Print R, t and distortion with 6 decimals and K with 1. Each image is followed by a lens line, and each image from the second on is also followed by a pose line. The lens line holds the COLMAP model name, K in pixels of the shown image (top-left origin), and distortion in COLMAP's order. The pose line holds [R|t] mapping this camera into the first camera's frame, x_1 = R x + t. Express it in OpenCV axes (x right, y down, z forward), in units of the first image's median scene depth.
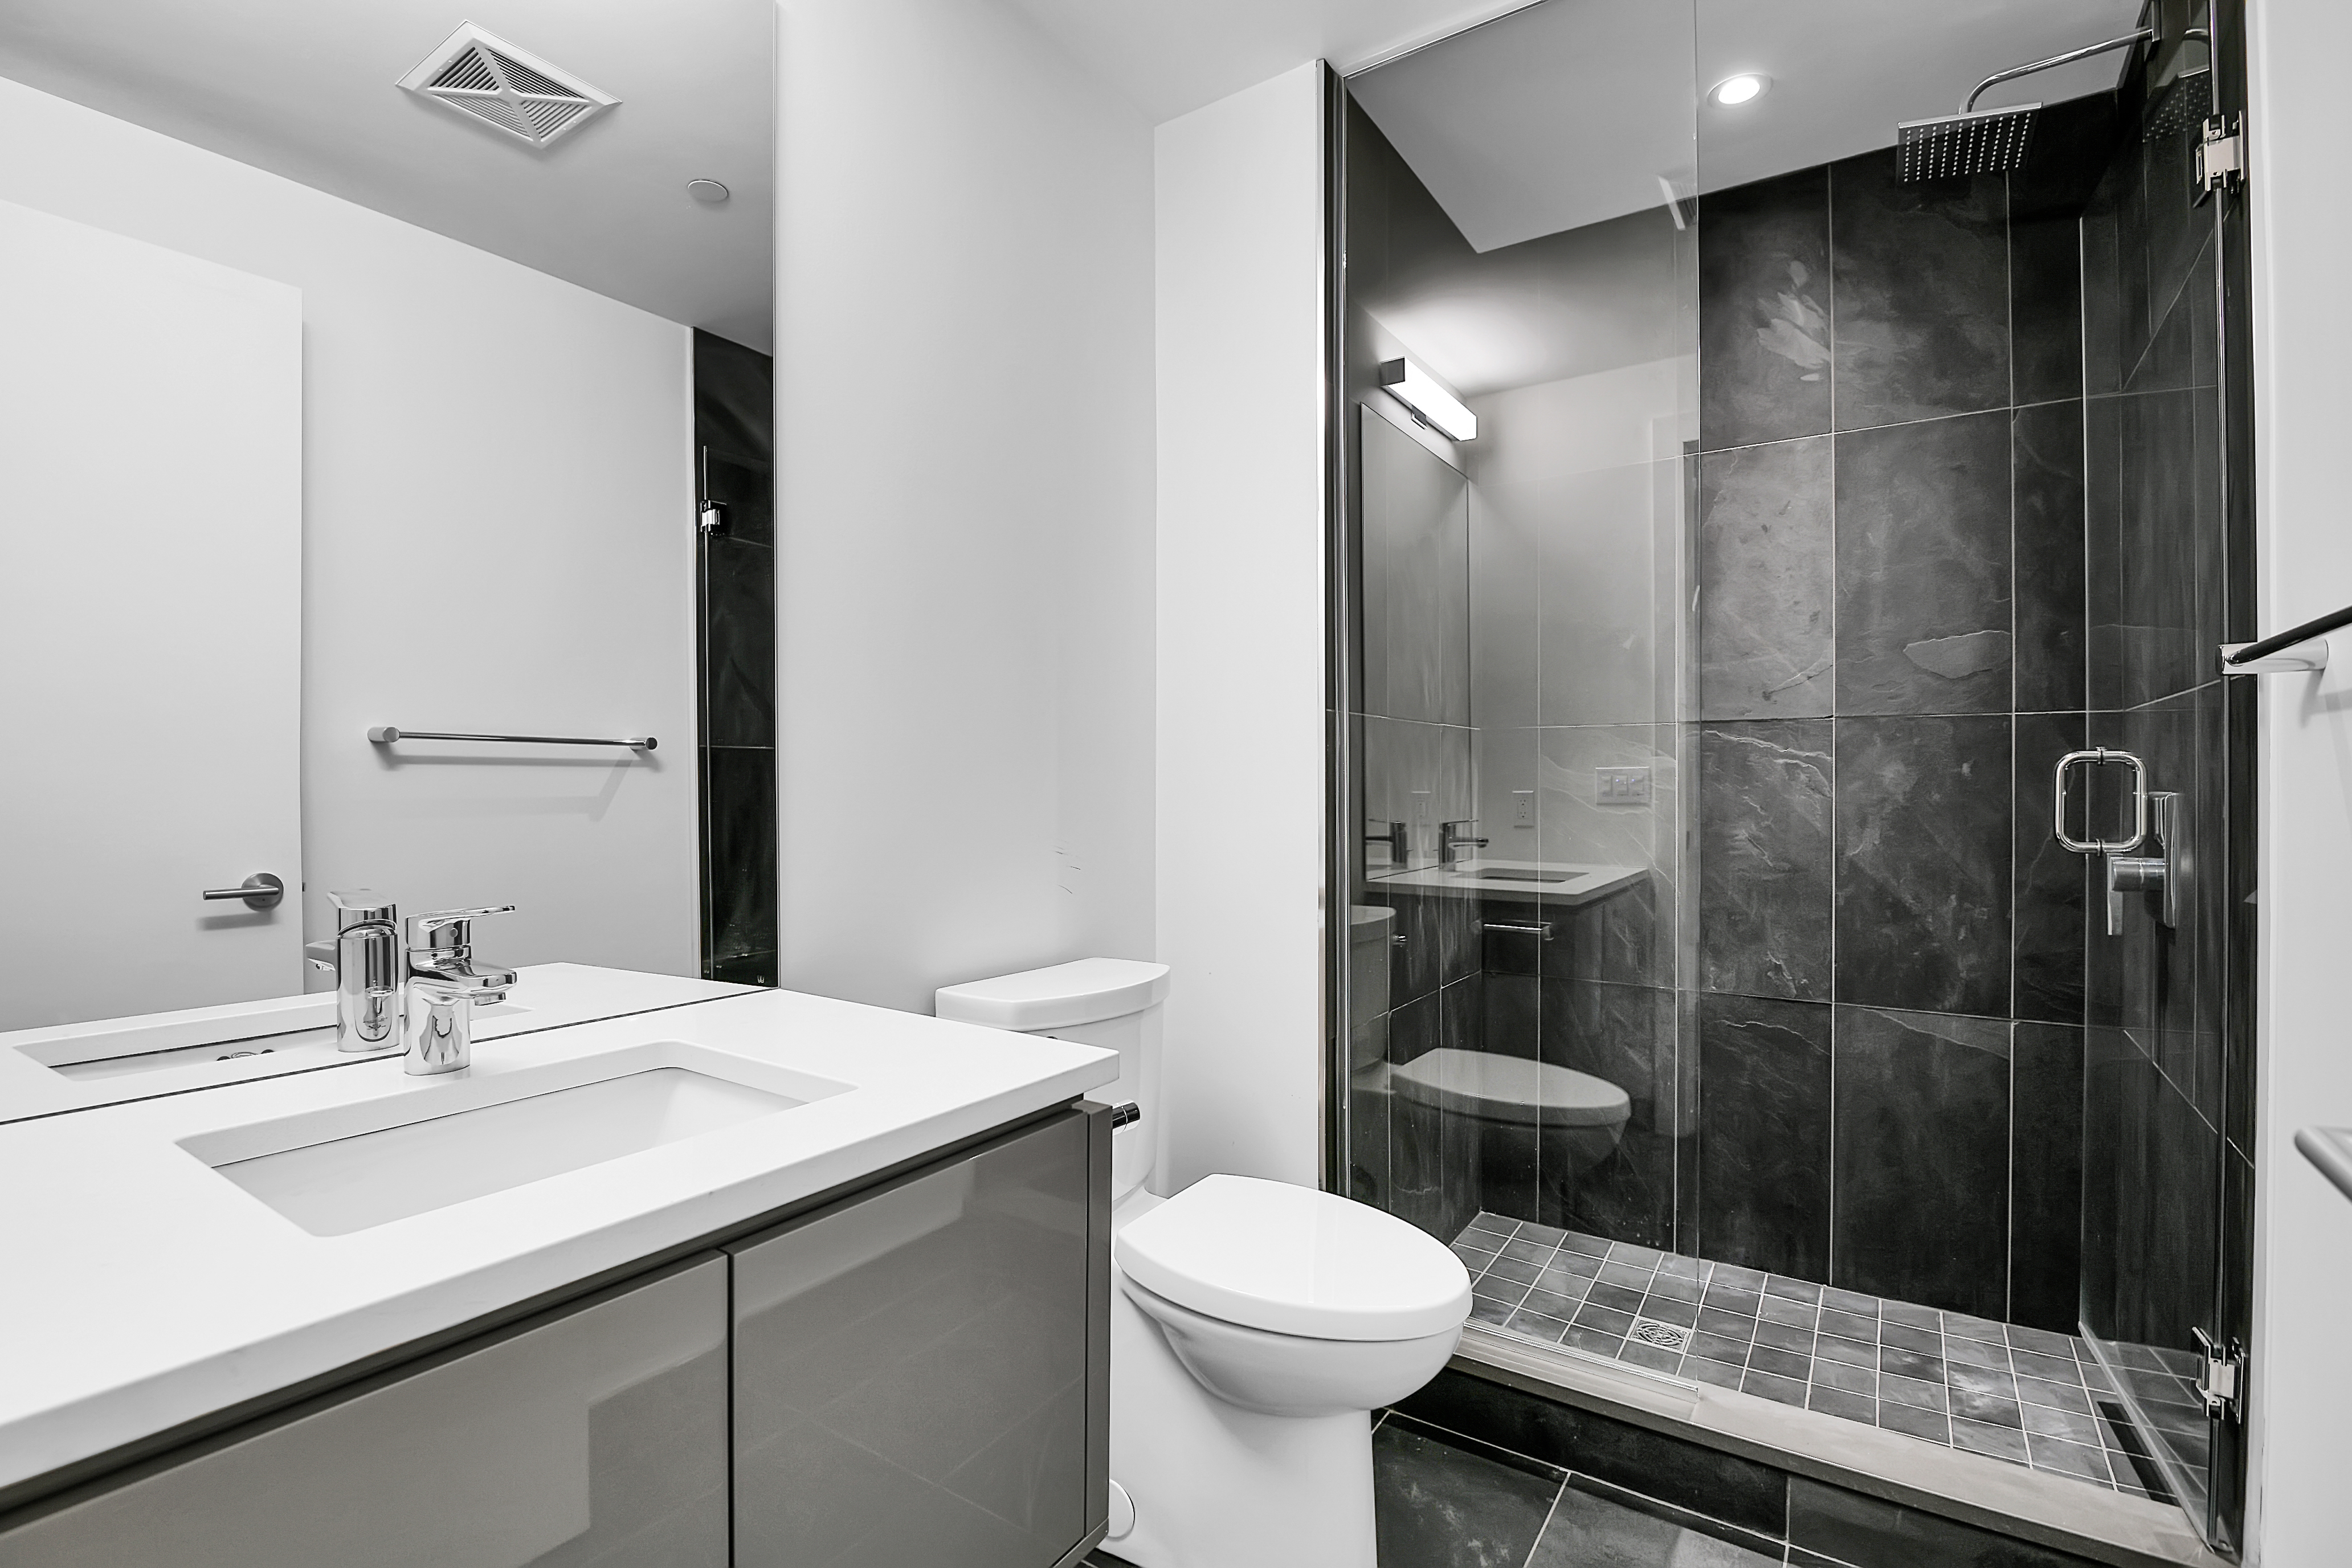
lens RADIAL K [[1070.8, 0, 1170.9], [0, 1070.8, 794.7], [0, 0, 1]] dist [-0.016720, -0.001739]
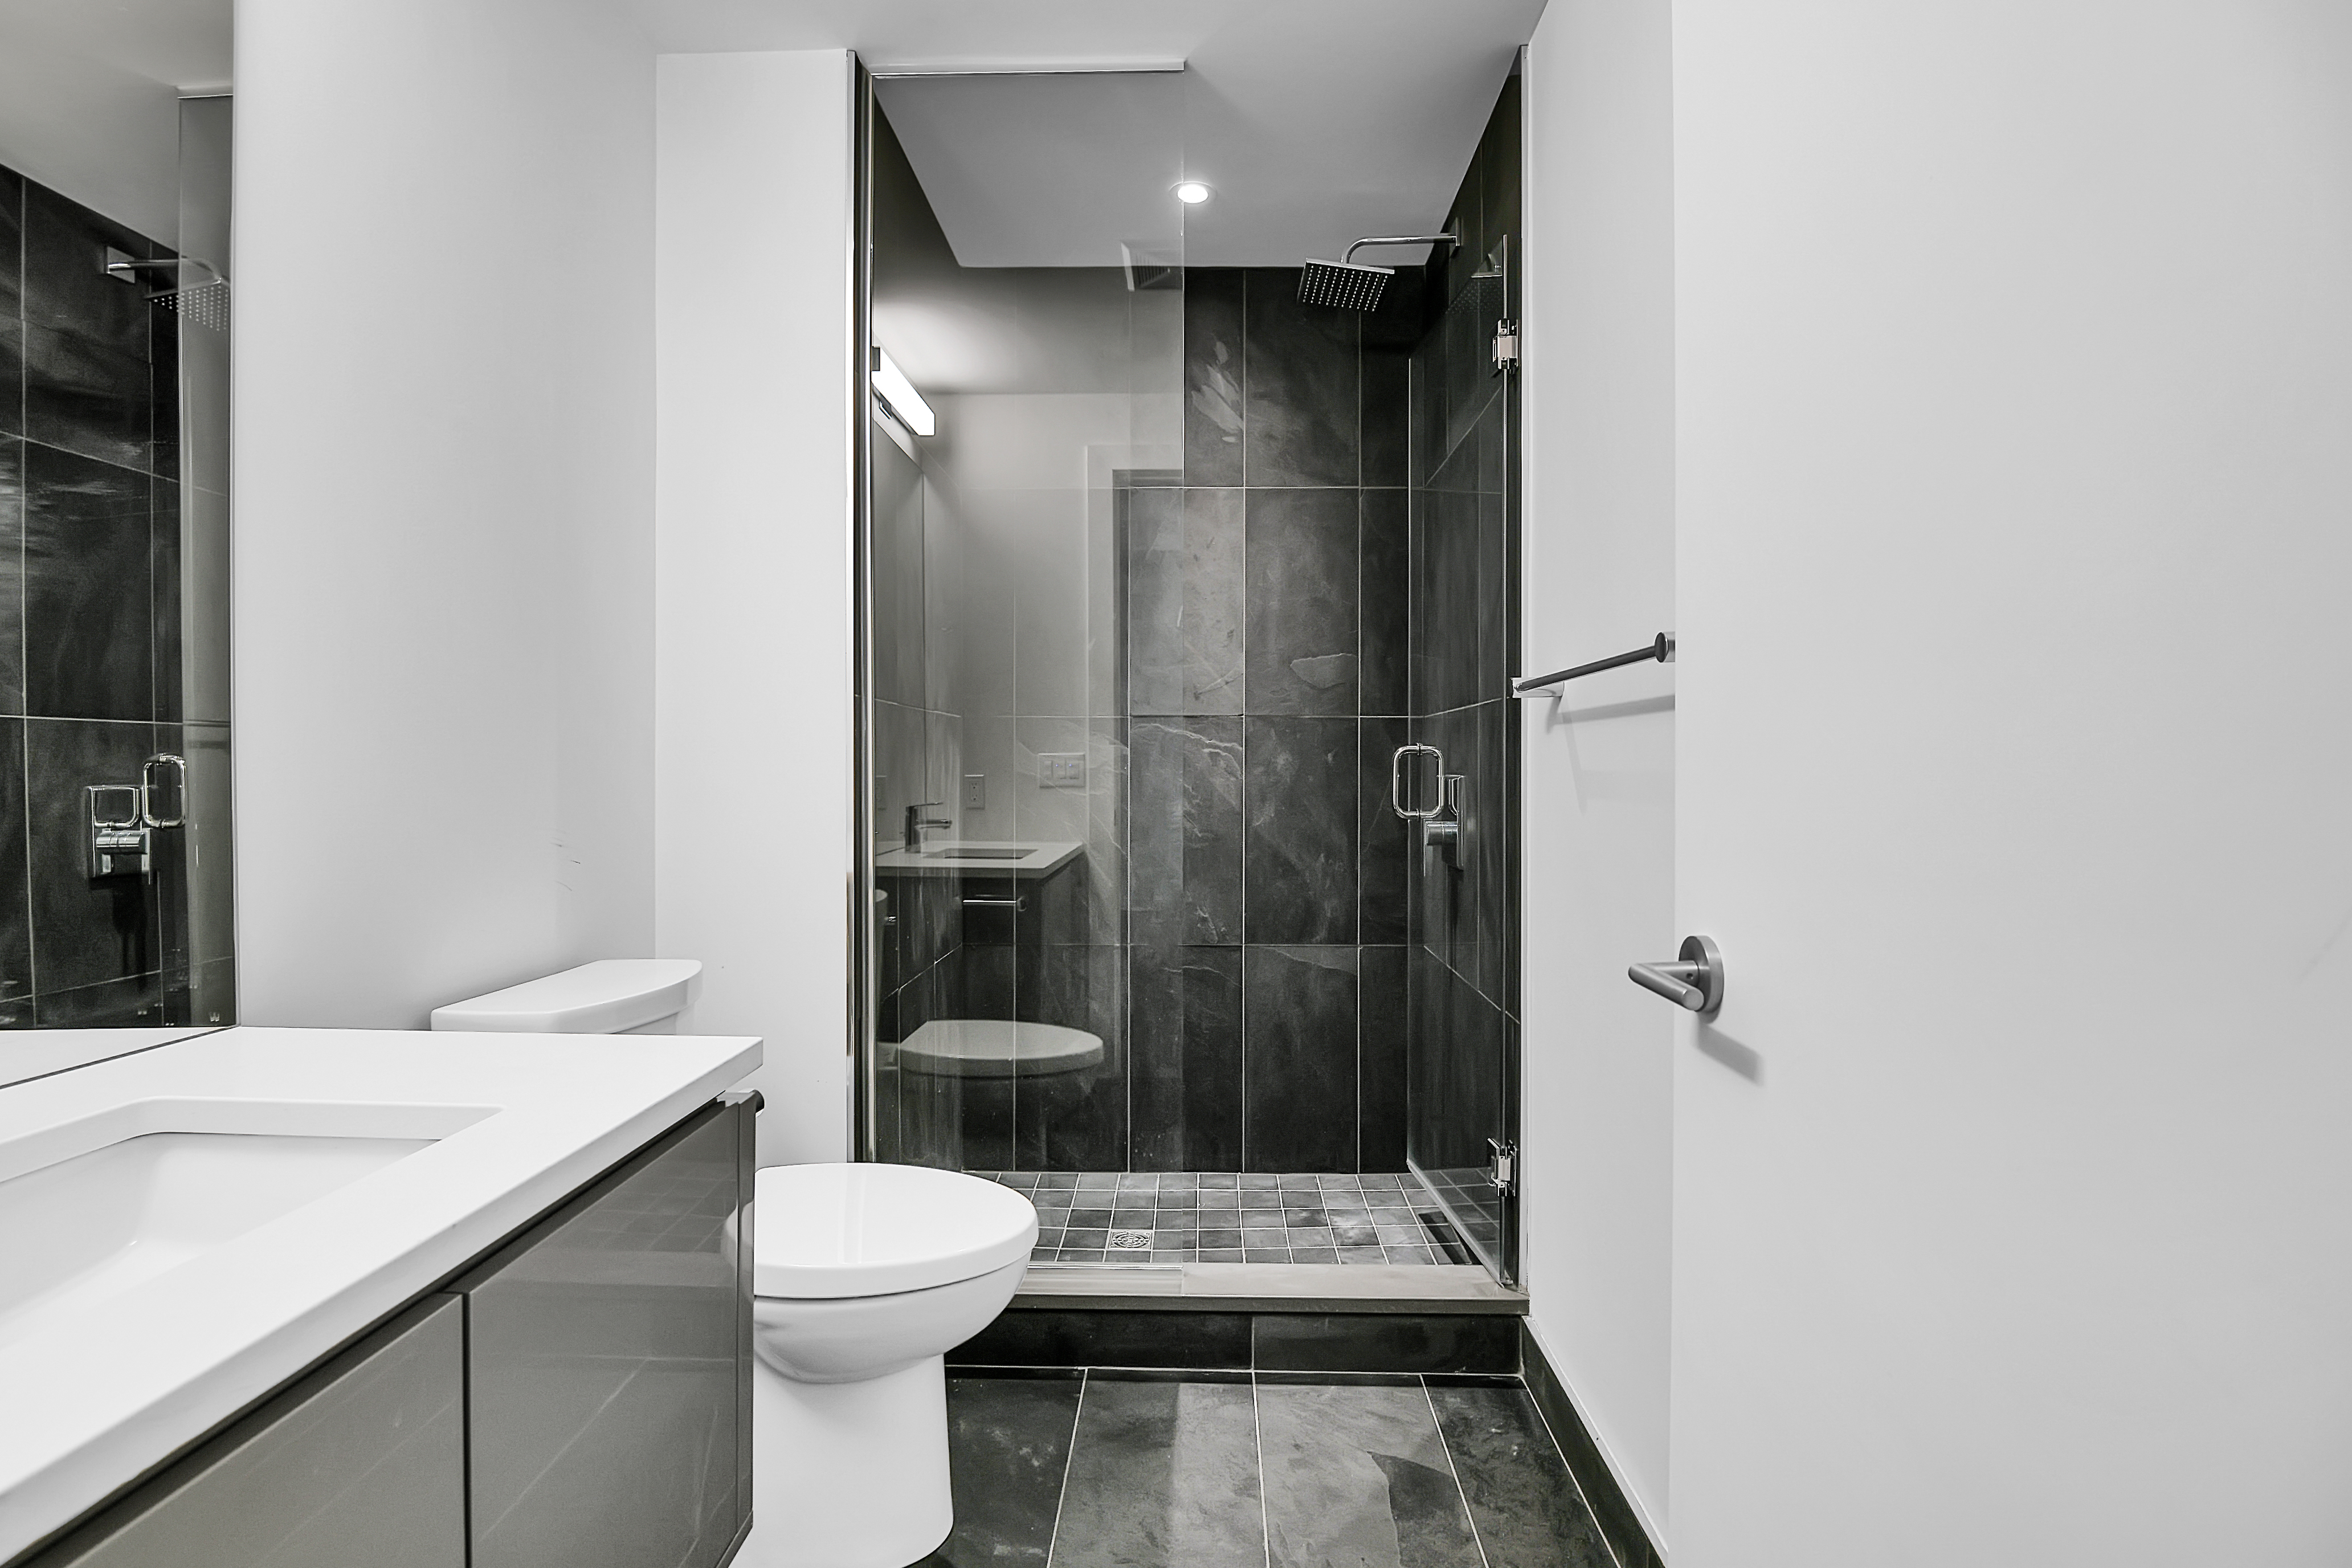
lens RADIAL K [[1095.9, 0, 1164.2], [0, 1095.9, 784.8], [0, 0, 1]] dist [-0.000099, -0.013809]
pose [[0.843238, -0.006873, 0.537497, -0.152165], [0.003847, 0.999970, 0.006751, -0.000732], [-0.537527, -0.003625, 0.843239, -0.034775]]
